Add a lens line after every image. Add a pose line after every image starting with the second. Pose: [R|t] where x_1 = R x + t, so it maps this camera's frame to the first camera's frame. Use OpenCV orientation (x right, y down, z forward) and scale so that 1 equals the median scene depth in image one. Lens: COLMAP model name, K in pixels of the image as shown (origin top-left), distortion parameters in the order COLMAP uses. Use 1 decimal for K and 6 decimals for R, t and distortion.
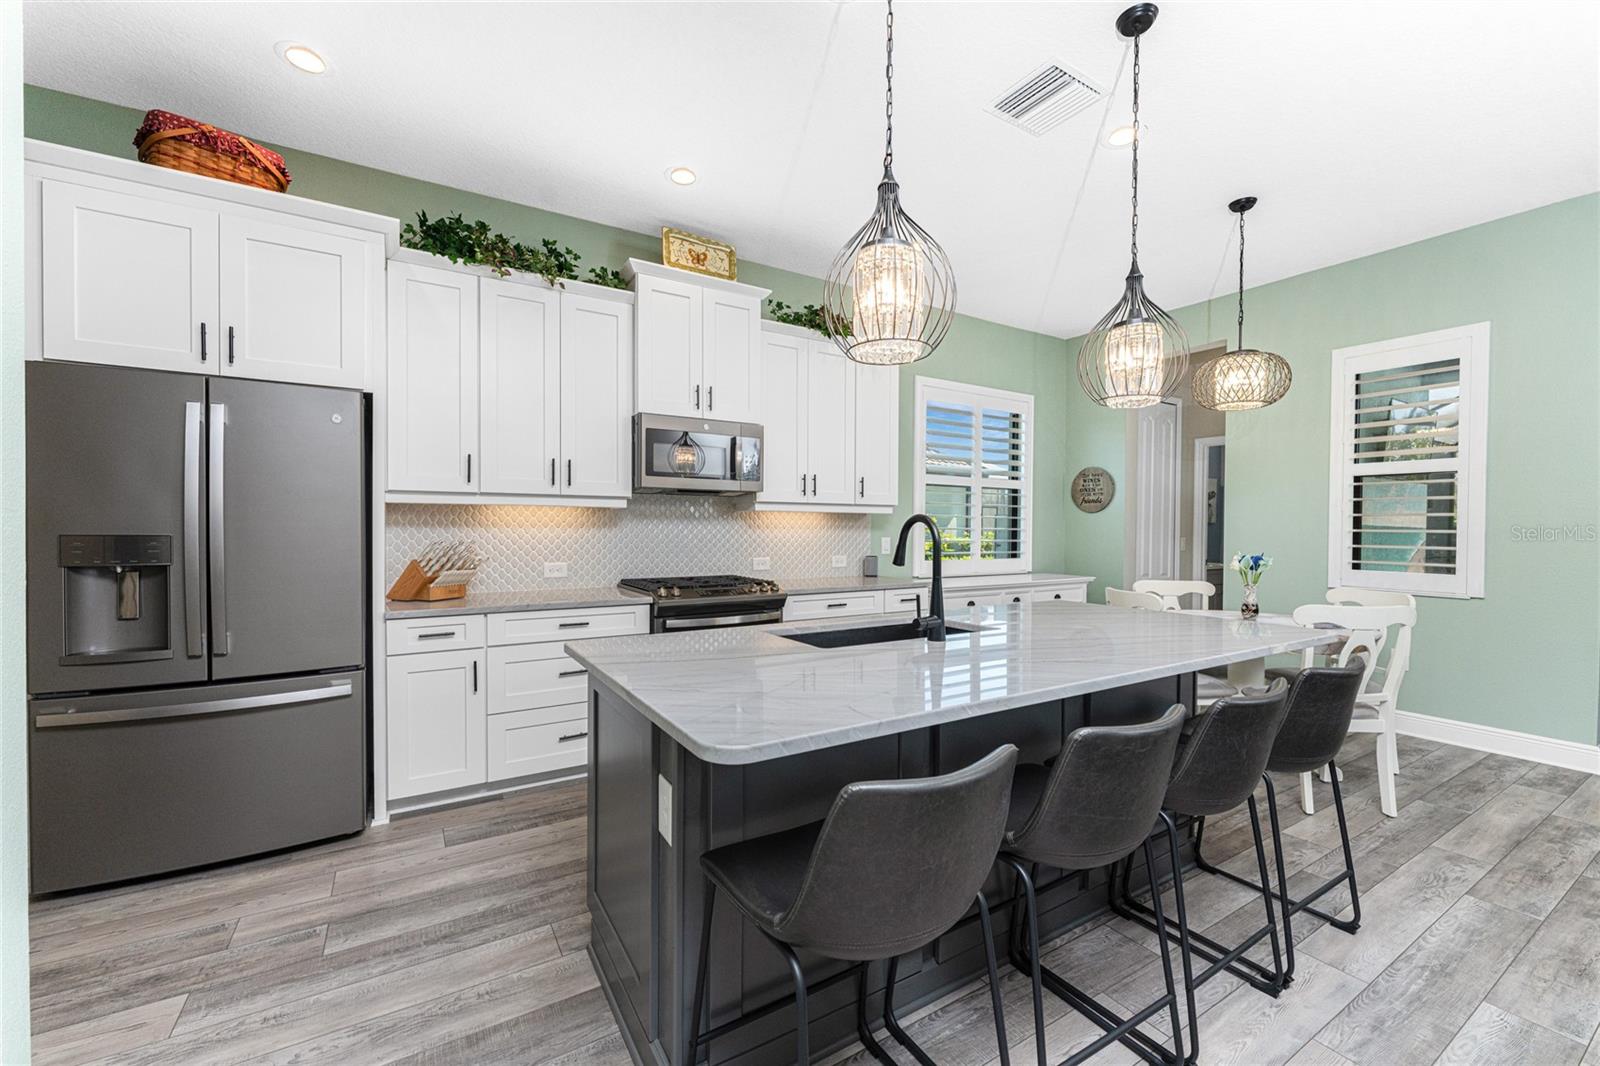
lens RADIAL K [[624.9, 0, 781.0], [0, 624.9, 539.2], [0, 0, 1]] dist [-0.000028, -0.000041]
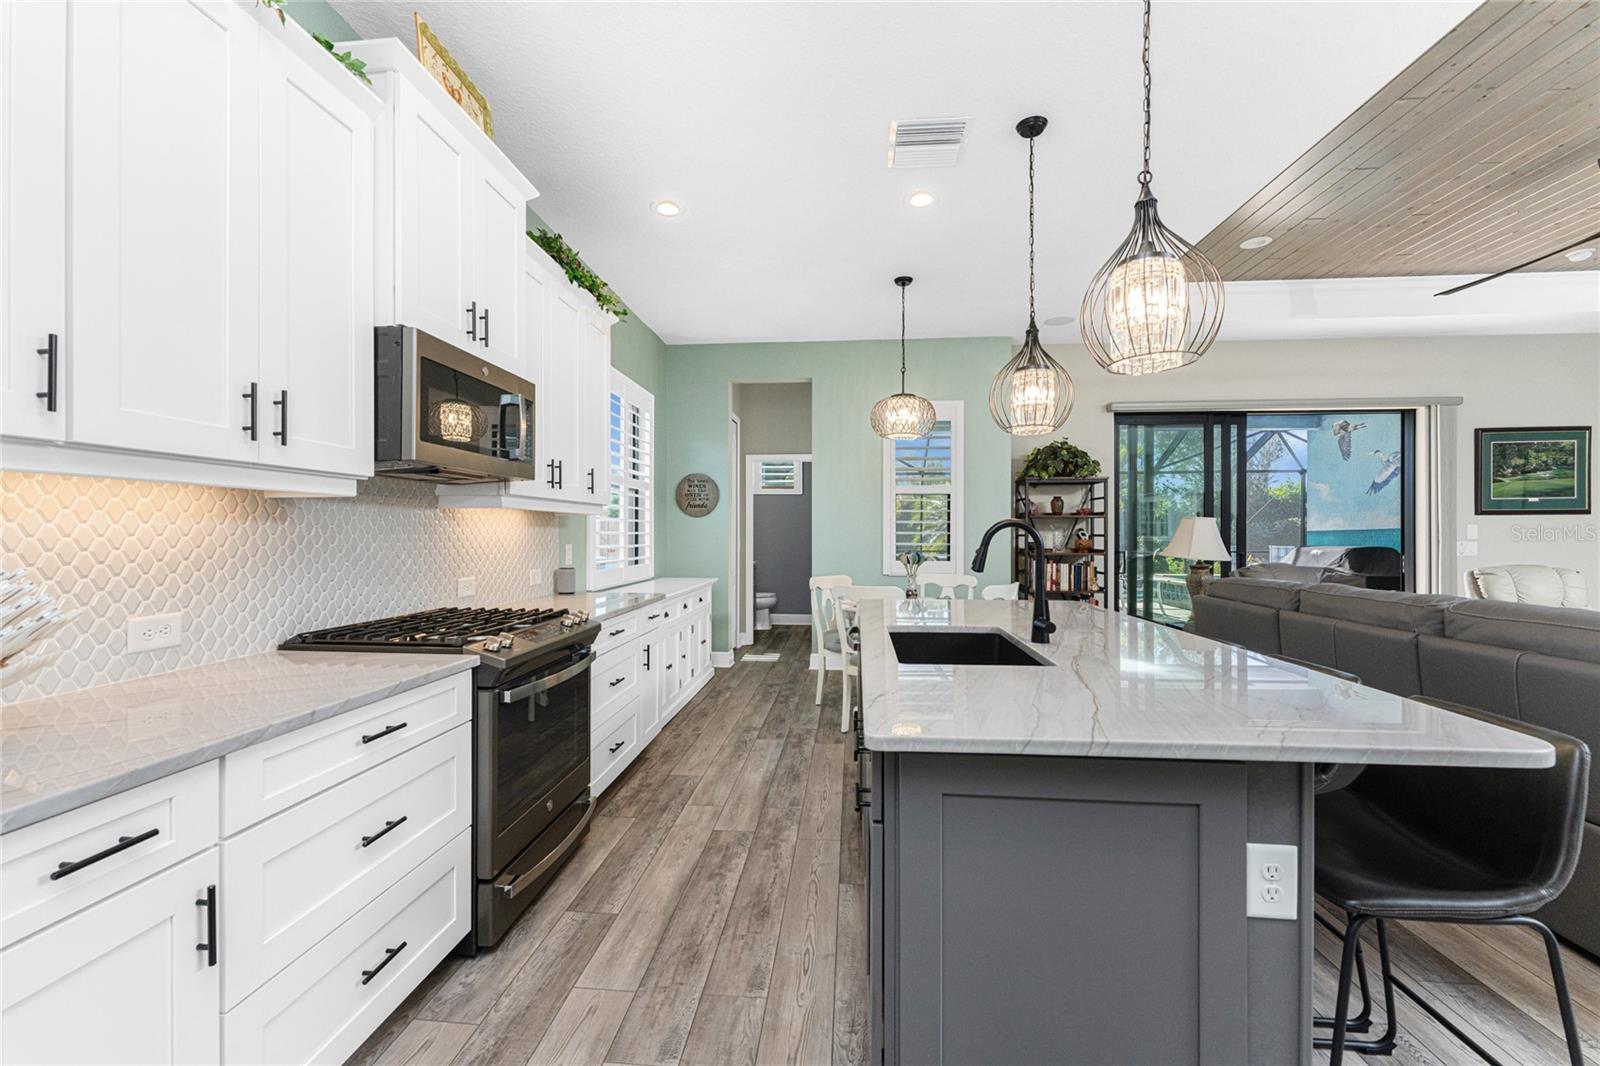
lens RADIAL K [[662.2, 0, 780.1], [0, 662.2, 533.2], [0, 0, 1]] dist [-0.001106, -0.000026]
pose [[0.595473, -0.004559, 0.803362, -0.488153], [0.017590, 0.999818, -0.007364, -0.008854], [-0.803183, 0.018517, 0.595445, 0.382012]]
